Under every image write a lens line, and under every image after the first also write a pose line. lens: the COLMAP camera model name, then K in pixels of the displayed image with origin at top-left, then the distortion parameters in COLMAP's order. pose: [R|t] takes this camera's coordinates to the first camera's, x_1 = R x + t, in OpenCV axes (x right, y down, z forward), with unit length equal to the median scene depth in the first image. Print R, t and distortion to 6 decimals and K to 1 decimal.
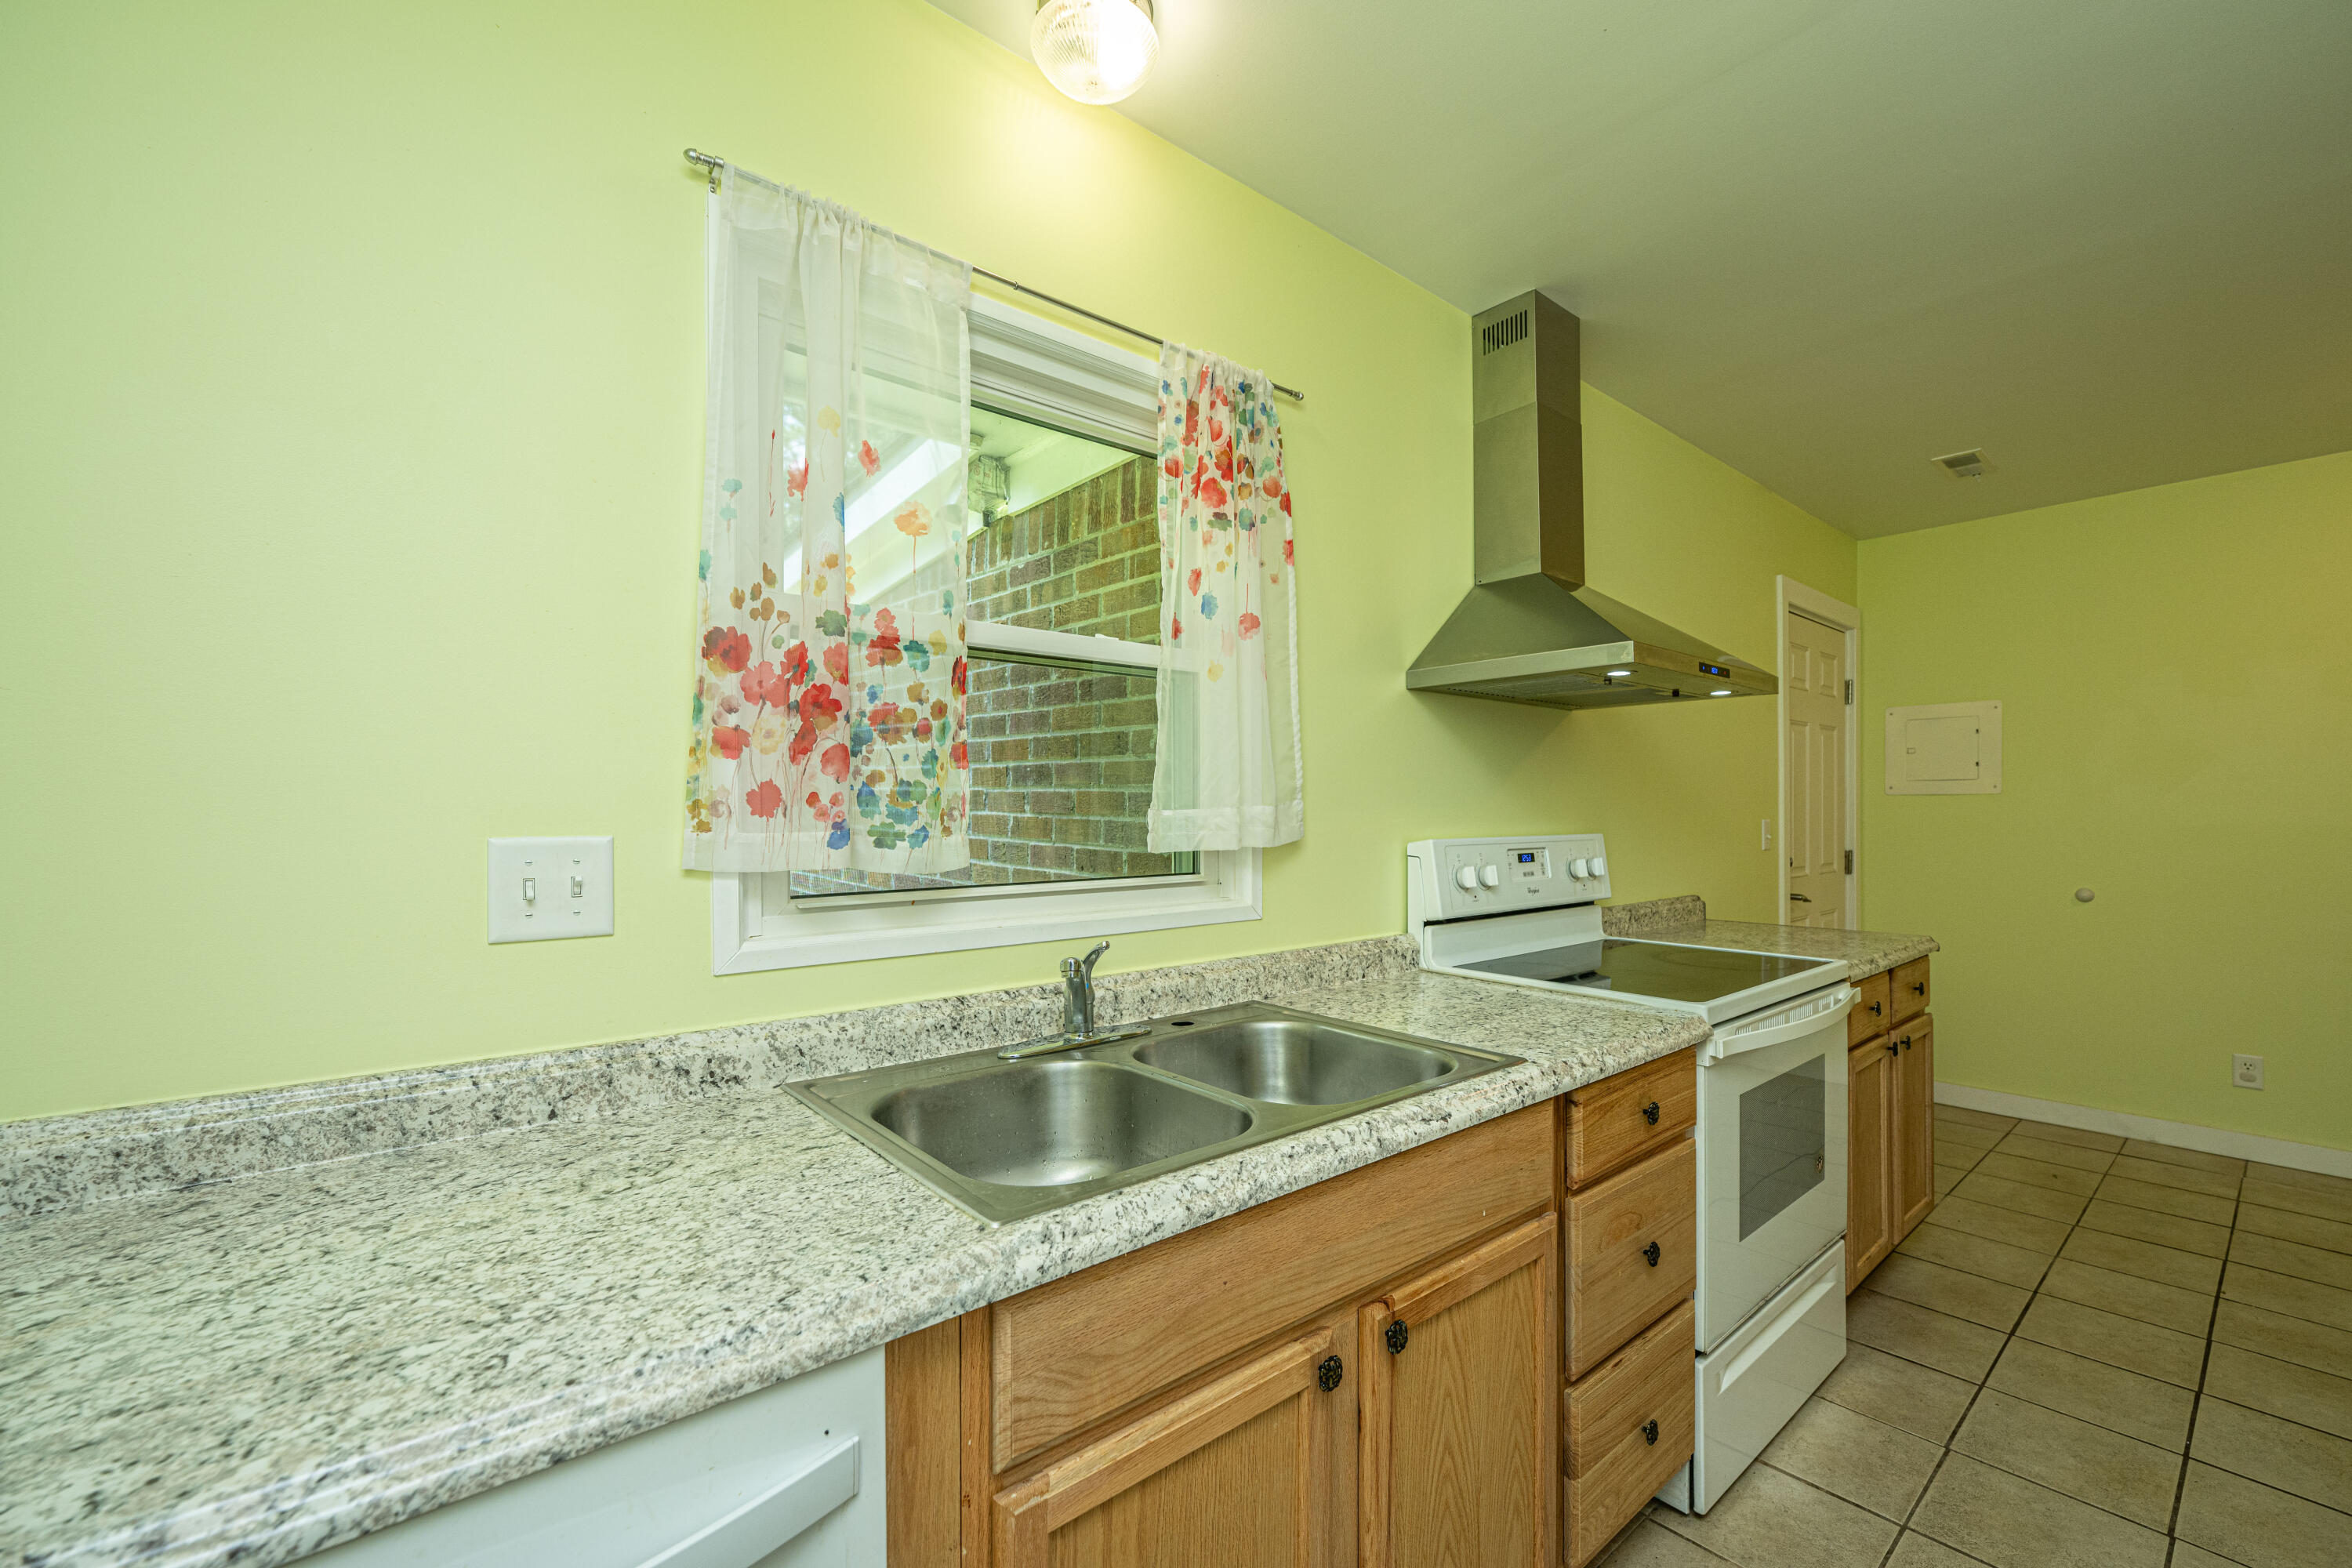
lens RADIAL K [[1002.3, 0, 1174.3], [0, 1002.3, 820.6], [0, 0, 1]] dist [-0.000831, -0.000105]
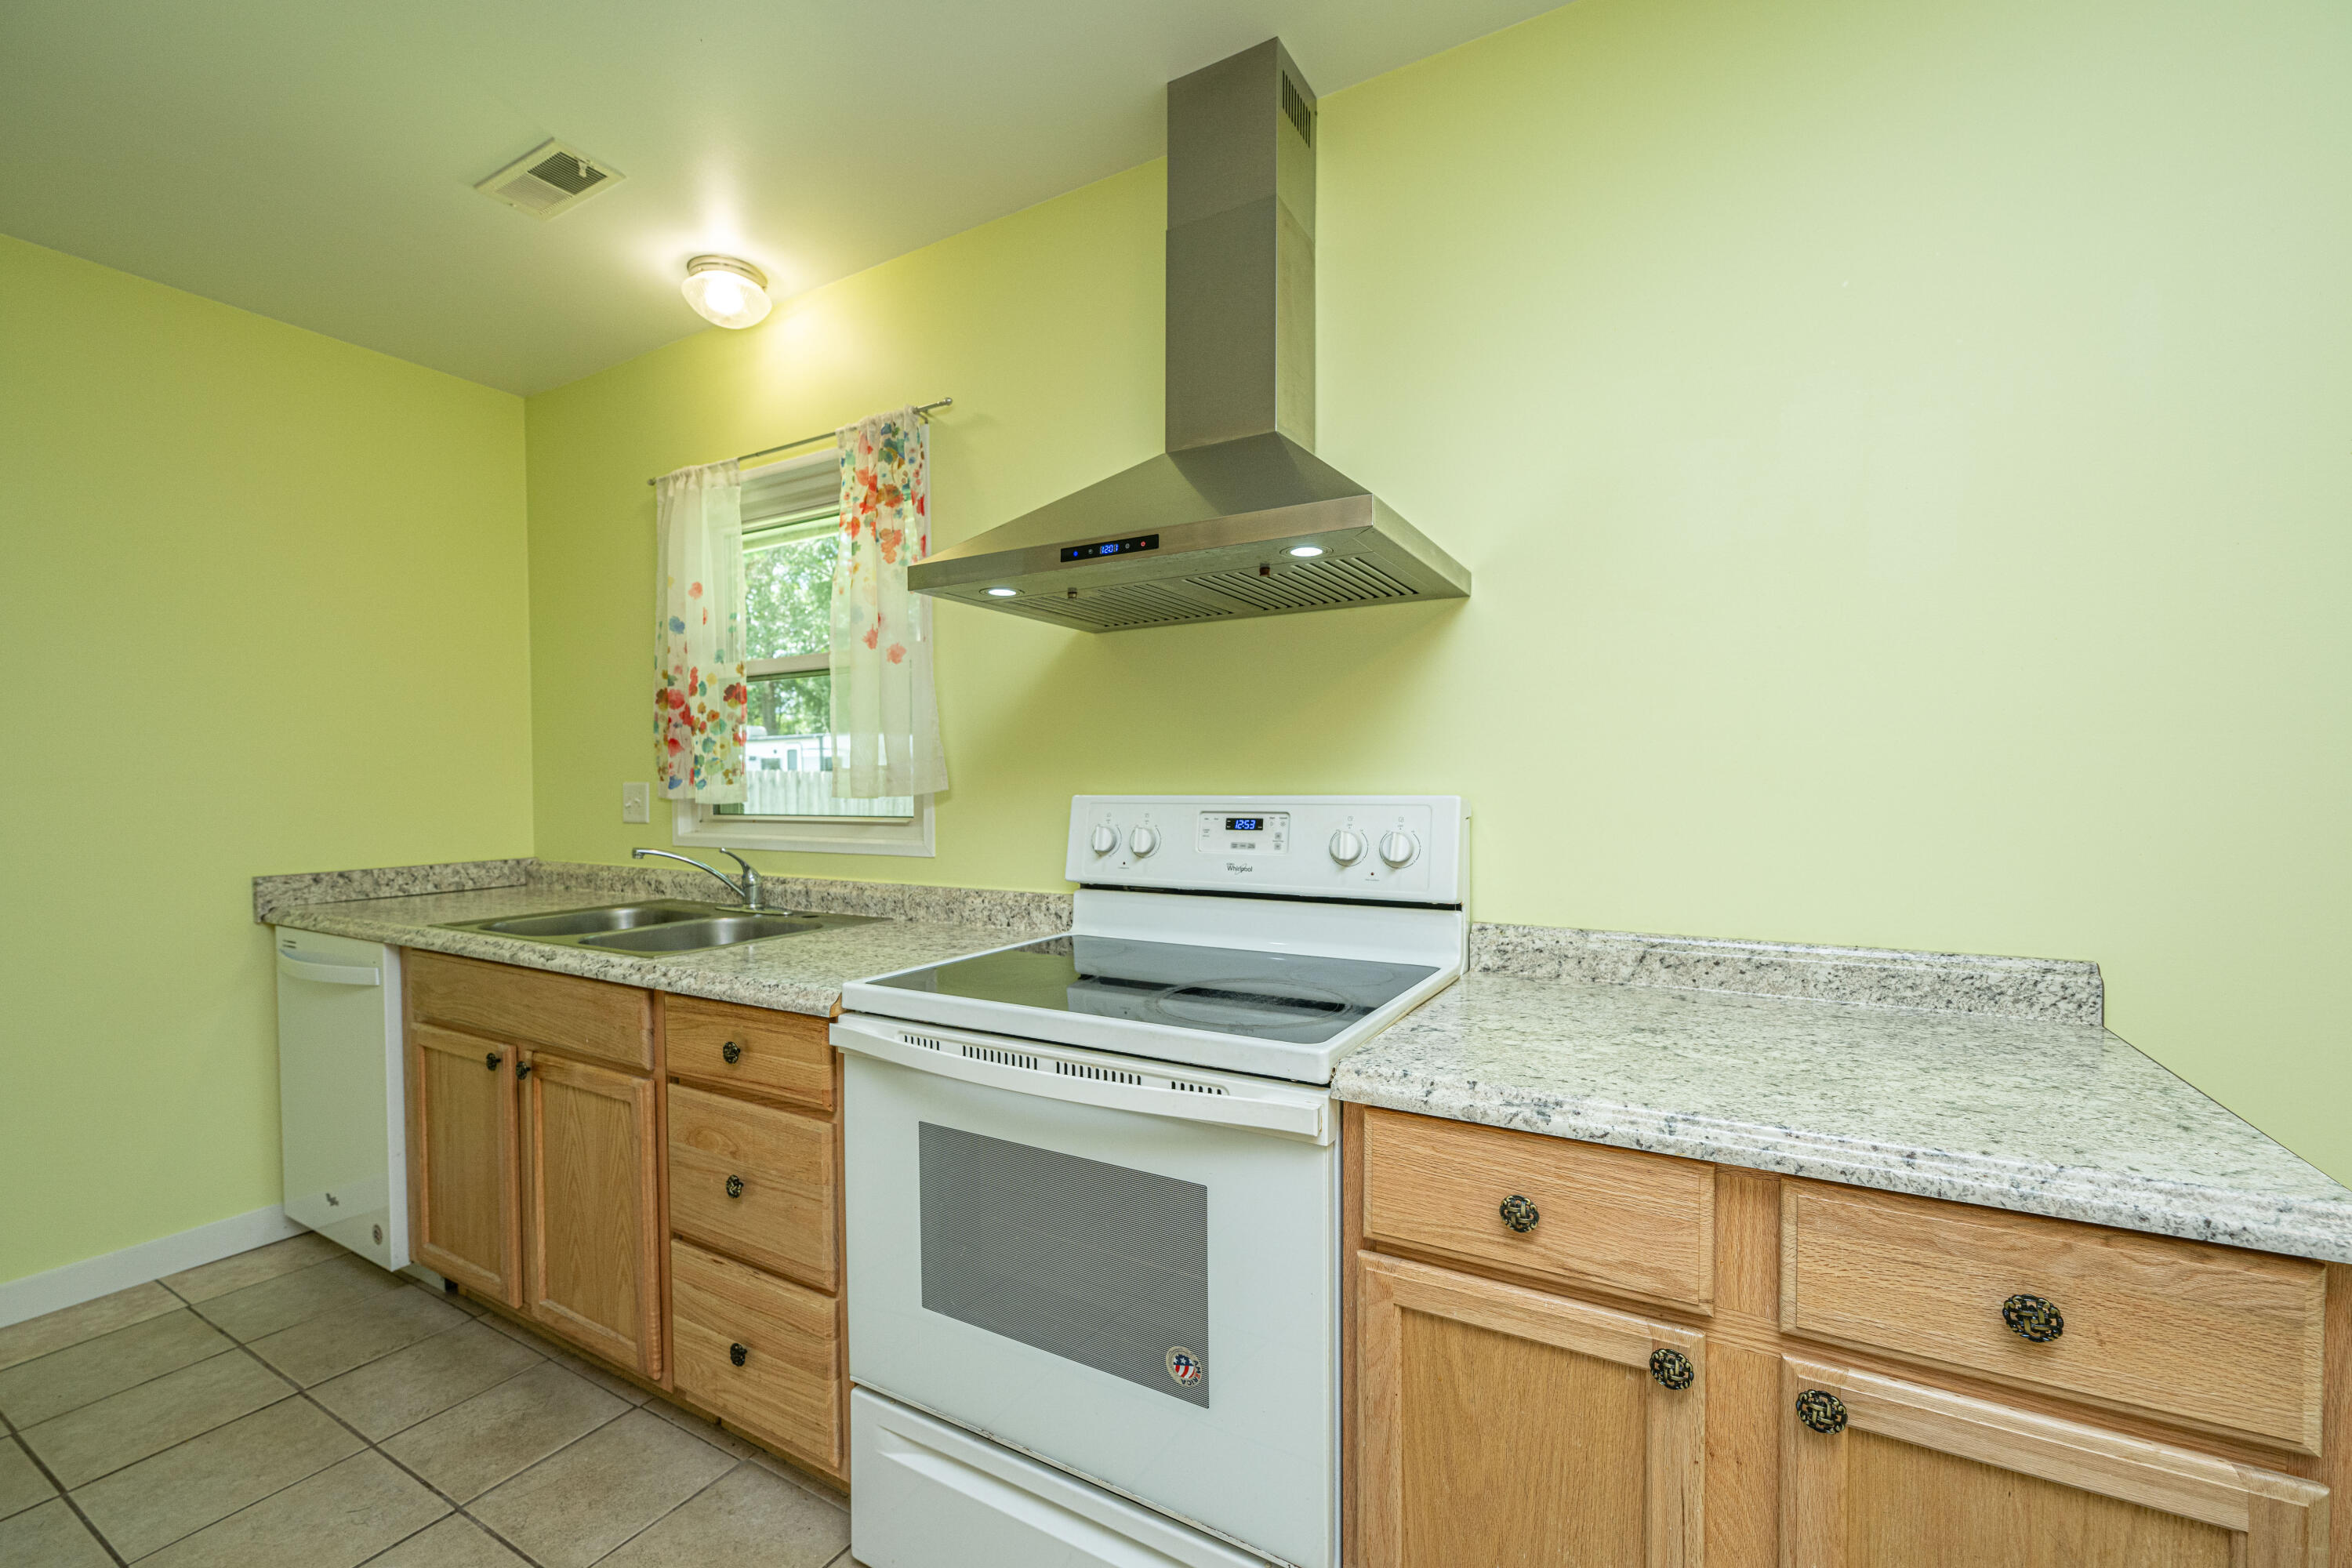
lens RADIAL K [[955.2, 0, 1138.1], [0, 955.2, 793.2], [0, 0, 1]] dist [0.000020, 0.000027]
pose [[0.318994, 0.017270, -0.947599, 1.160008], [0.000970, 0.999827, 0.018549, 0.000851], [0.947756, -0.006836, 0.318922, 0.808624]]
